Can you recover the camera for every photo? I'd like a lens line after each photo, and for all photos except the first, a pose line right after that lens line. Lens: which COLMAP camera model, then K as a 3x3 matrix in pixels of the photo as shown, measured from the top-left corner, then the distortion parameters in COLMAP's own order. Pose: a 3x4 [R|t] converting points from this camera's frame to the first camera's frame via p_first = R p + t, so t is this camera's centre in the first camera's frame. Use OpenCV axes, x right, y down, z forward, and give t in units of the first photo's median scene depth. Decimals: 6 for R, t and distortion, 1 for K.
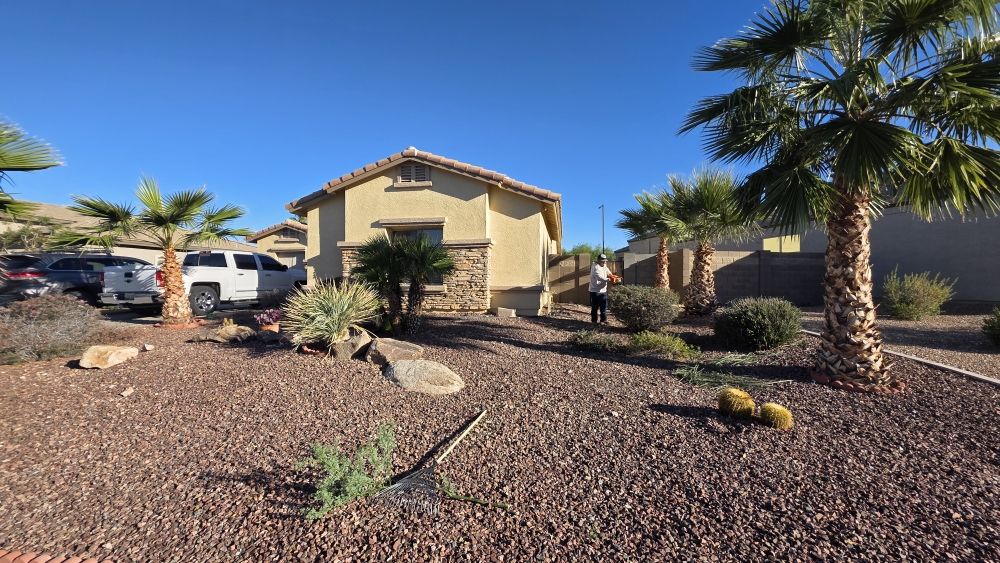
lens RADIAL K [[406.8, 0, 500.0], [0, 406.8, 281.5], [0, 0, 1]] dist [0.000398, 0.000041]
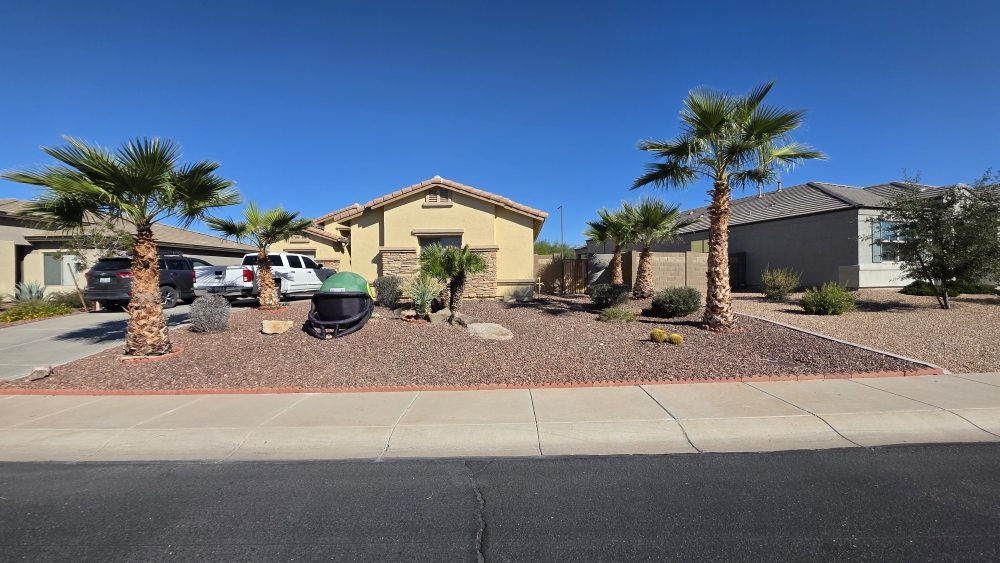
lens RADIAL K [[394.6, 0, 500.0], [0, 394.6, 281.5], [0, 0, 1]] dist [-0.001728, 0.000037]
pose [[0.994863, -0.008759, 0.100849, -0.155579], [0.007203, 0.999849, 0.015788, -0.003091], [-0.100972, -0.014980, 0.994776, -0.339484]]
